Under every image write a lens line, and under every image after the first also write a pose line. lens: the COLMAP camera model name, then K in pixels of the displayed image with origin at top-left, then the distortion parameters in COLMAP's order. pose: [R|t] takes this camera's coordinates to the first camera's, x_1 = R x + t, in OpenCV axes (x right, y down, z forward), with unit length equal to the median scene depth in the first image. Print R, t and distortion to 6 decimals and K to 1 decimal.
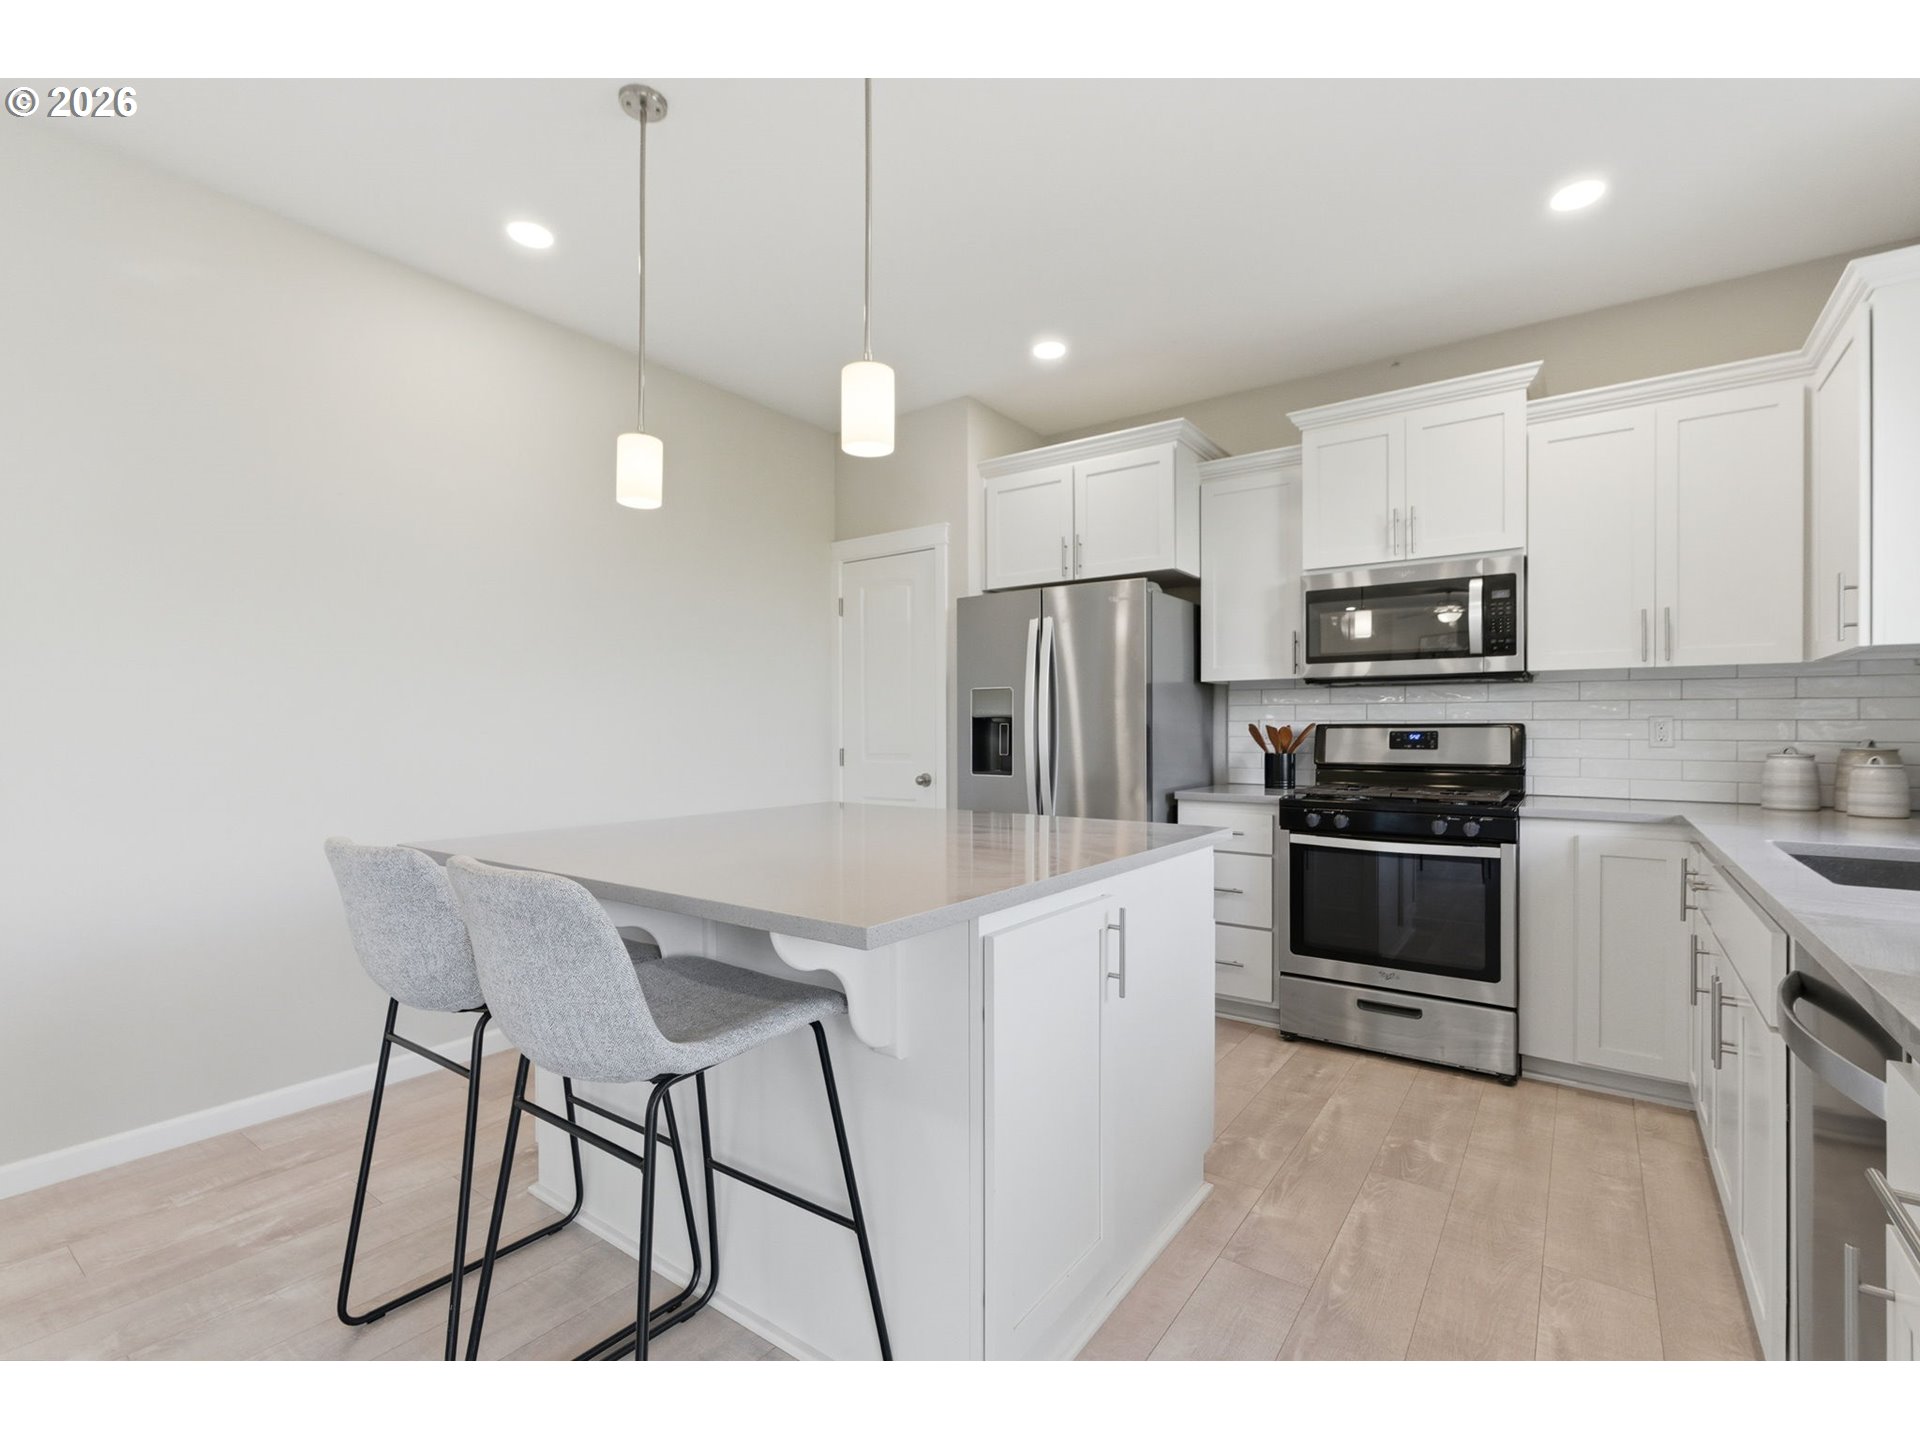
lens RADIAL K [[890.8, 0, 957.5], [0, 890.8, 717.7], [0, 0, 1]] dist [0.003898, 0.000440]
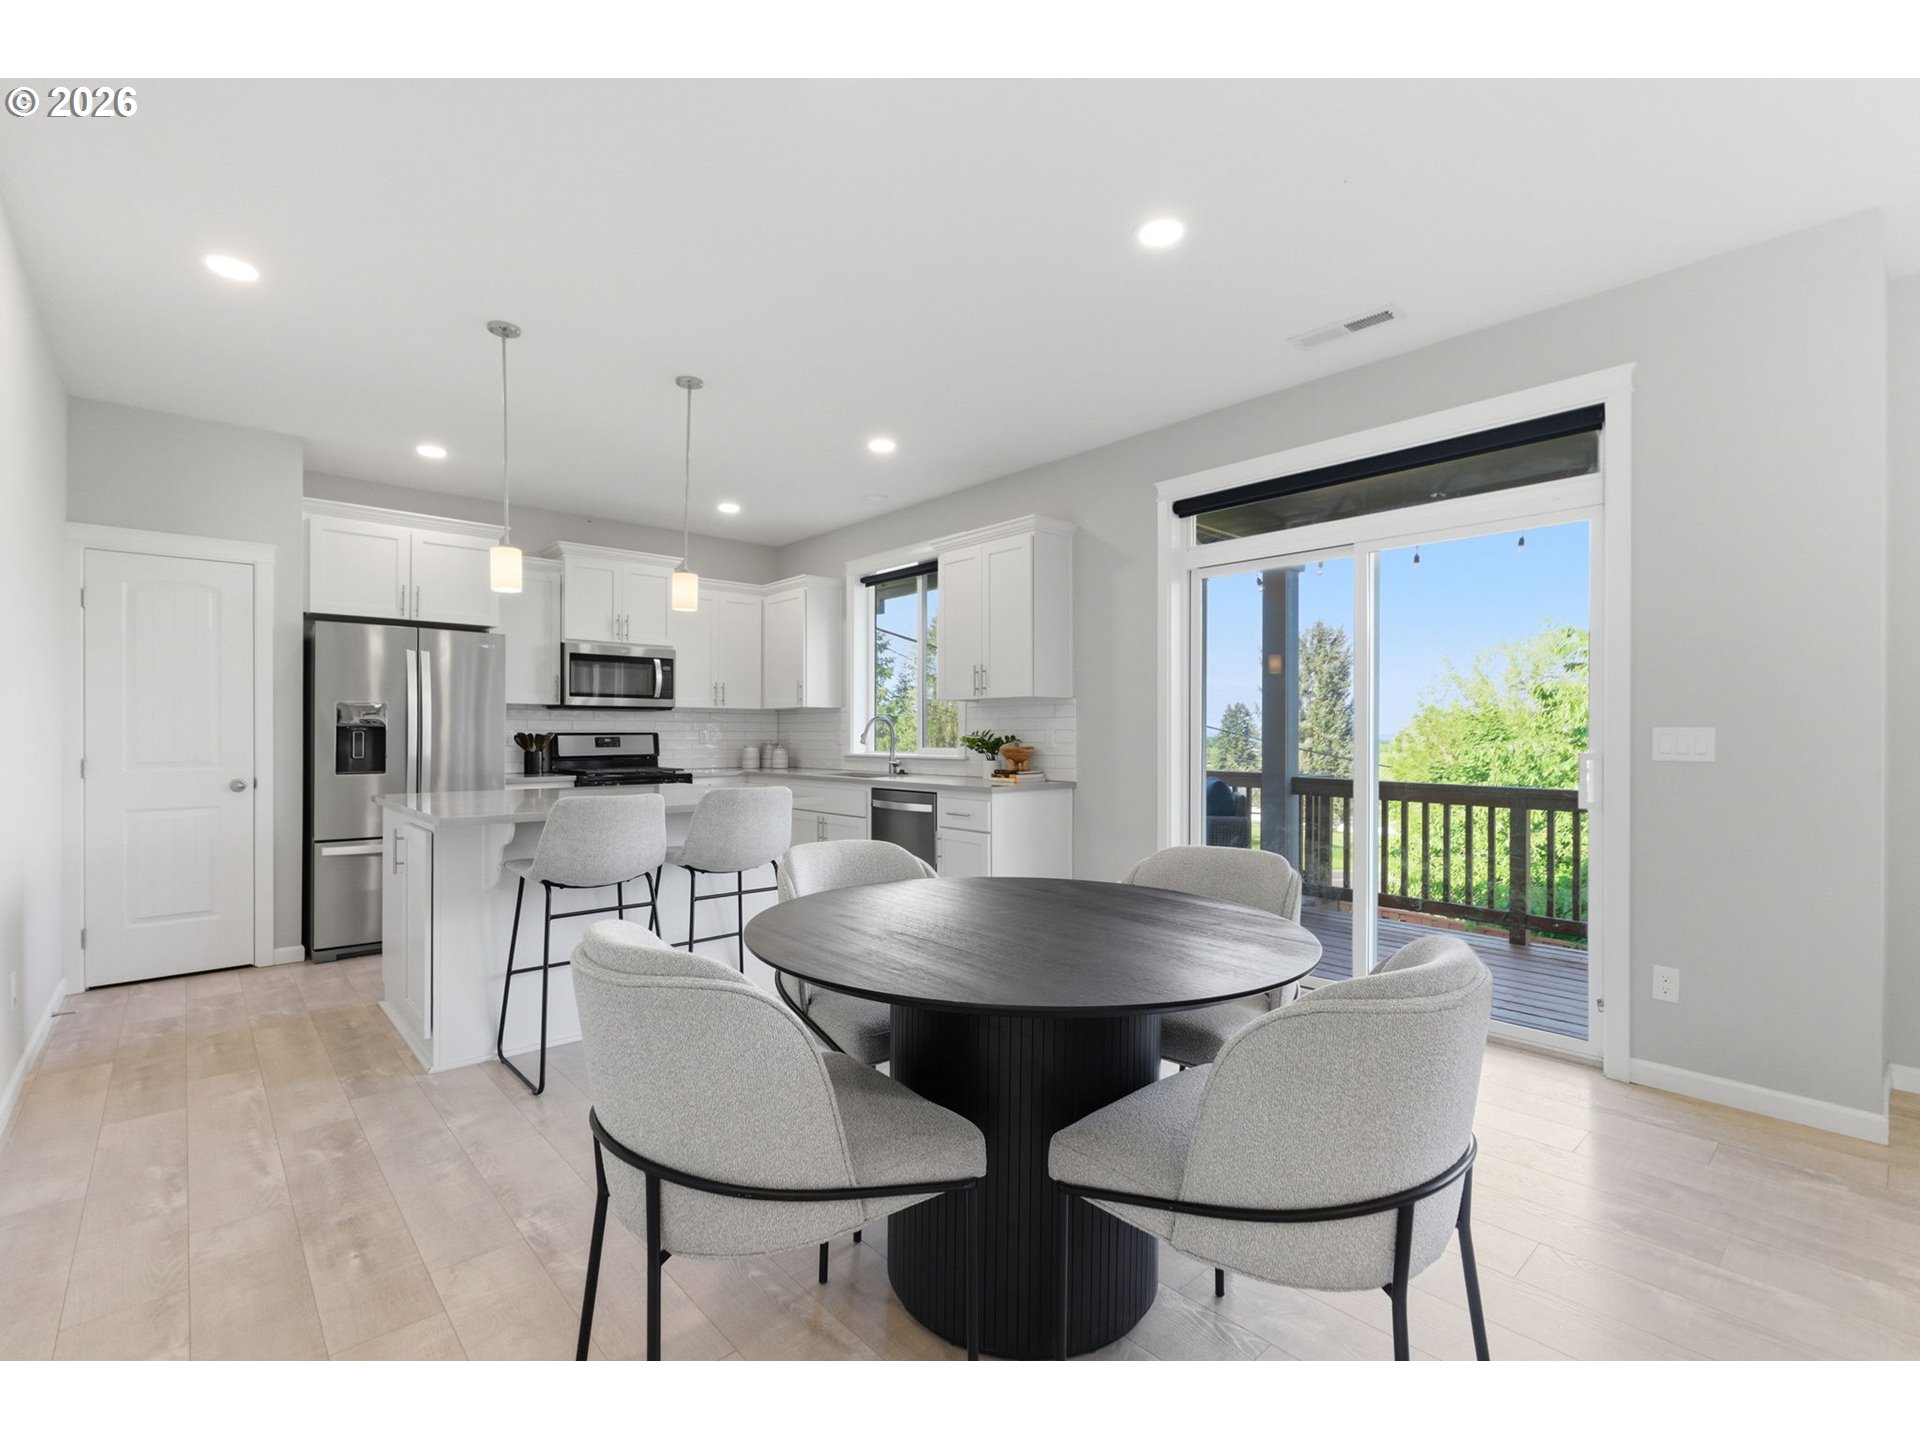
lens RADIAL K [[878.3, 0, 961.0], [0, 878.3, 740.5], [0, 0, 1]] dist [0.001555, -0.000034]
pose [[0.210233, -0.009607, 0.977604, -1.084555], [-0.016596, 0.999773, 0.013394, -0.013506], [-0.977510, -0.019040, 0.210026, -0.057232]]
